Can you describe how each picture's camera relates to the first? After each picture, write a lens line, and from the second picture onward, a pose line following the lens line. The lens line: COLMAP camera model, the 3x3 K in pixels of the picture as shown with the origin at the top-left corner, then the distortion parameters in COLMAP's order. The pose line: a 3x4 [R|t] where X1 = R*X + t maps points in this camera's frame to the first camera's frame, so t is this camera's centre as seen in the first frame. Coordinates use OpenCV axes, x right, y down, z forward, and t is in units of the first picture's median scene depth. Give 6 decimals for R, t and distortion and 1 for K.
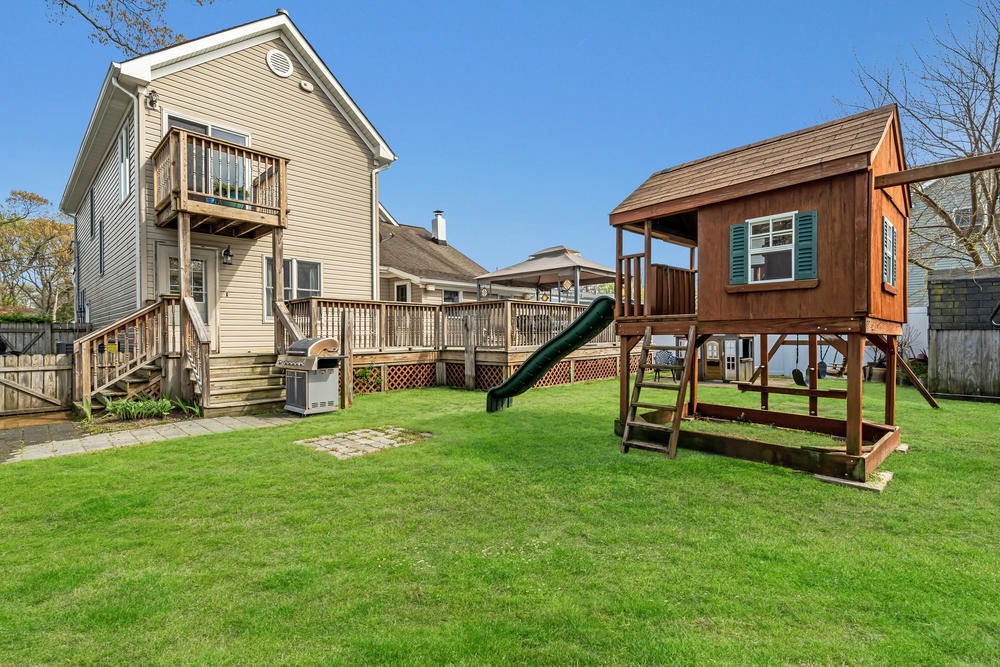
lens RADIAL K [[452.5, 0, 501.9], [0, 452.5, 337.5], [0, 0, 1]] dist [-0.007602, 0.002950]
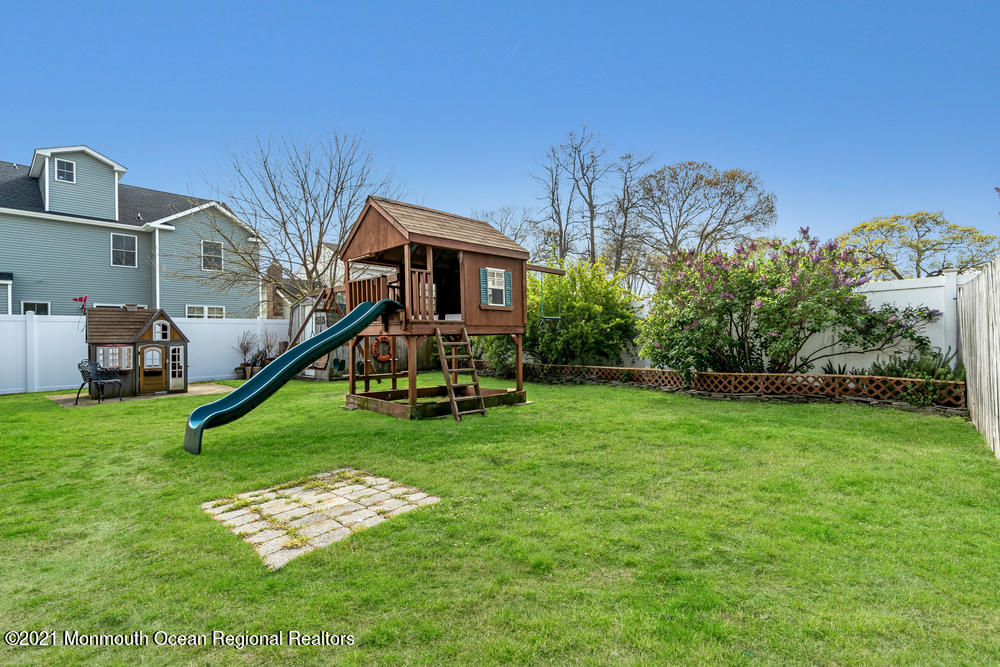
lens RADIAL K [[452.5, 0, 503.3], [0, 452.5, 332.9], [0, 0, 1]] dist [-0.007602, 0.002950]
pose [[-0.031155, 0.018937, 0.999335, -1.032484], [0.017074, 0.999685, -0.018412, 0.018481], [-0.999369, 0.016489, -0.031469, 0.880271]]
